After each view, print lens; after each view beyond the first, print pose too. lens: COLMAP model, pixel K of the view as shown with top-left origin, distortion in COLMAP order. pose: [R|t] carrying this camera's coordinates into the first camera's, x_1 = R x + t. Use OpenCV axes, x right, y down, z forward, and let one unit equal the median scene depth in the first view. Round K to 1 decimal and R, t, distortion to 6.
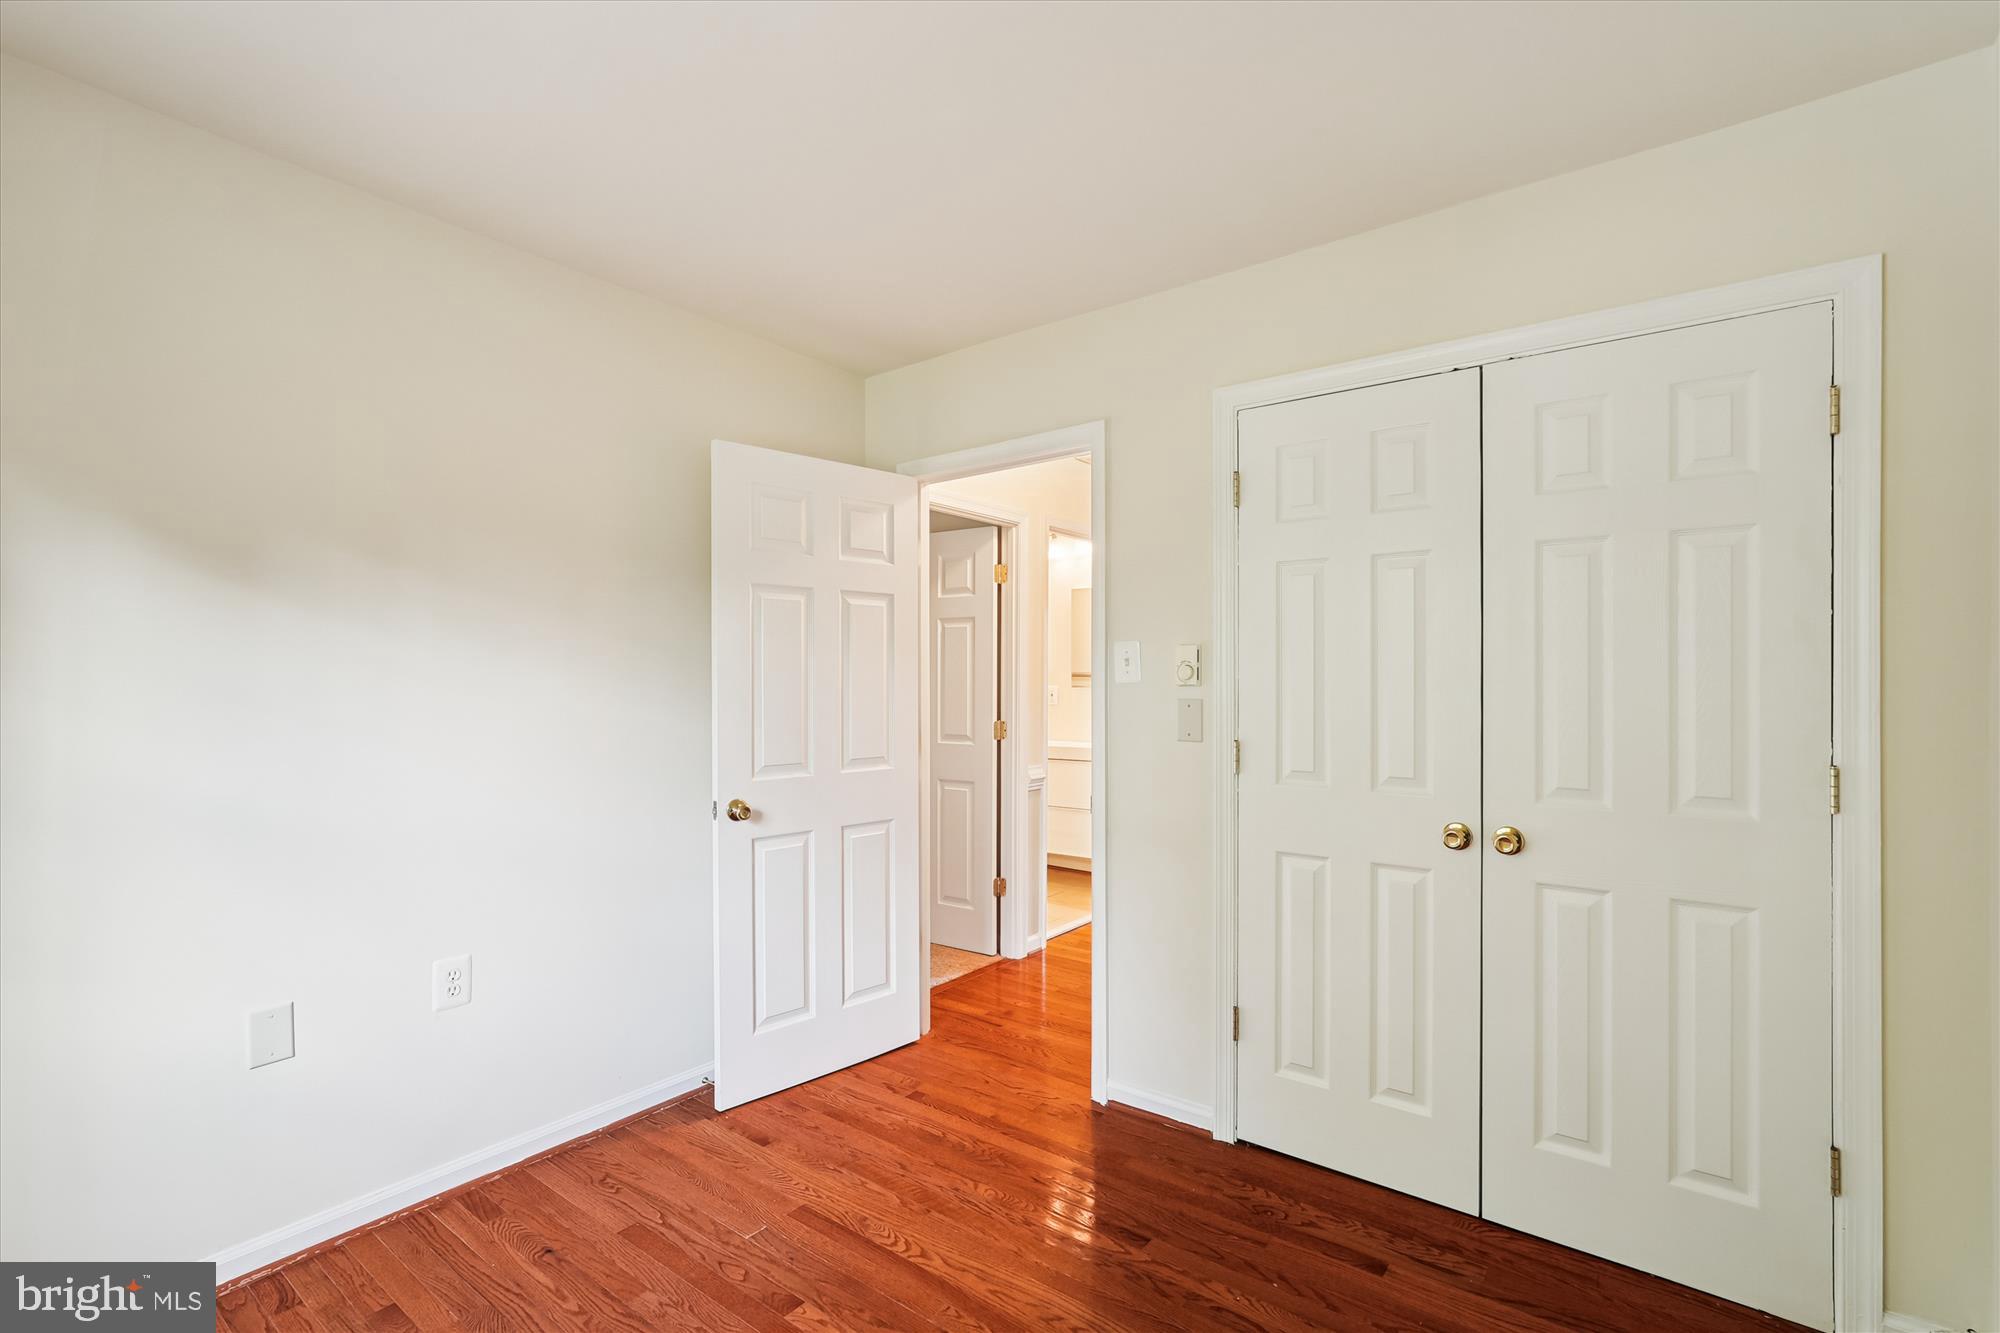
lens RADIAL K [[899.3, 0, 1005.9], [0, 899.3, 683.2], [0, 0, 1]] dist [-0.014903, 0.009294]
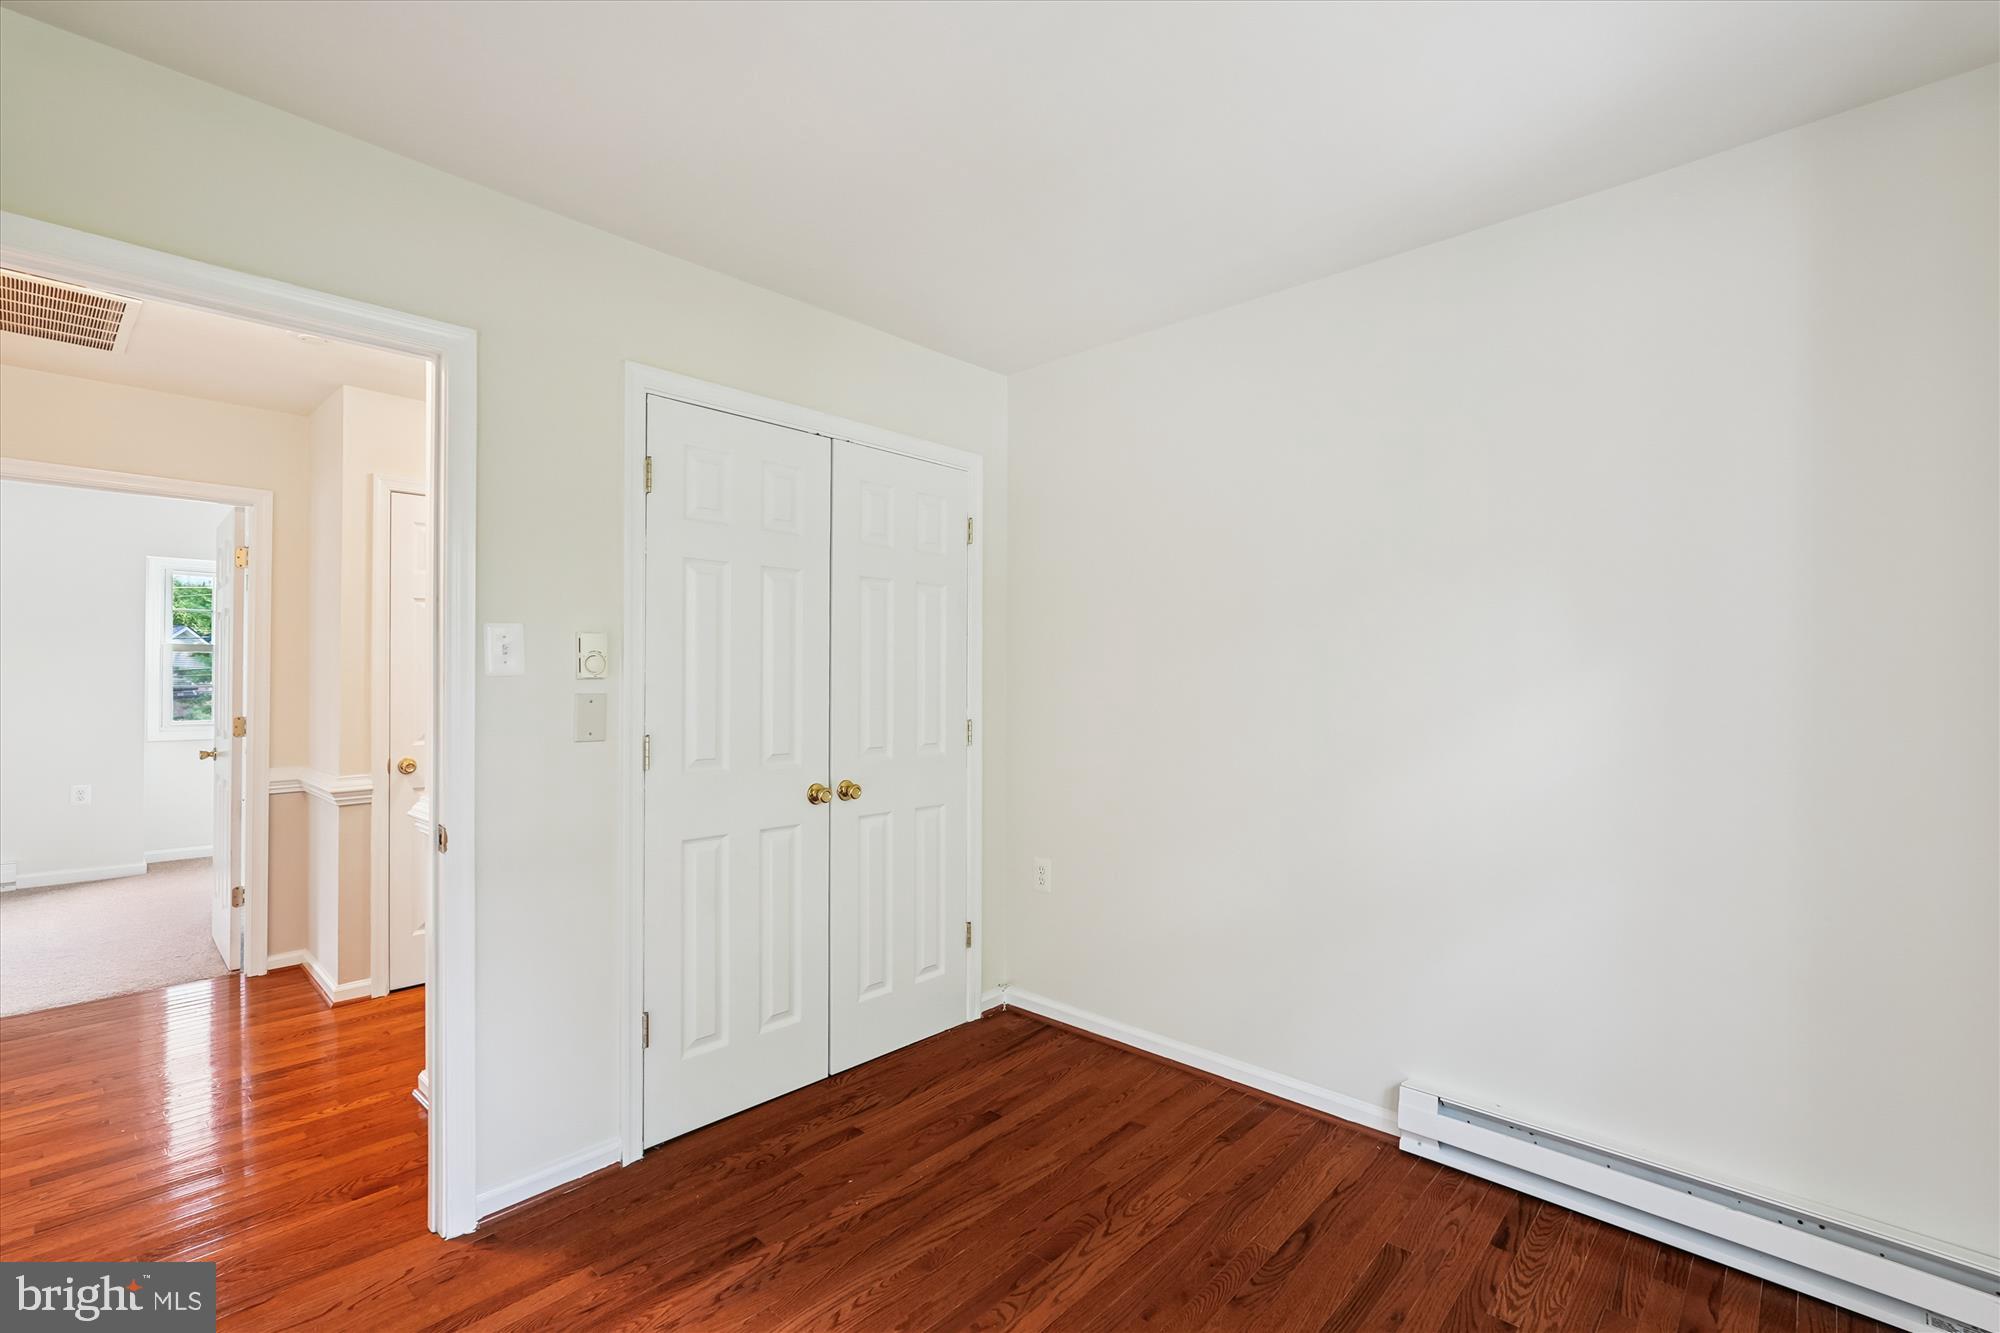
lens RADIAL K [[899.3, 0, 1005.9], [0, 899.3, 683.2], [0, 0, 1]] dist [-0.014903, 0.009294]
pose [[0.085837, -0.007775, 0.996279, -0.755302], [0.004267, 0.999963, 0.007436, 0.001952], [-0.996300, 0.003613, 0.085867, 0.603447]]
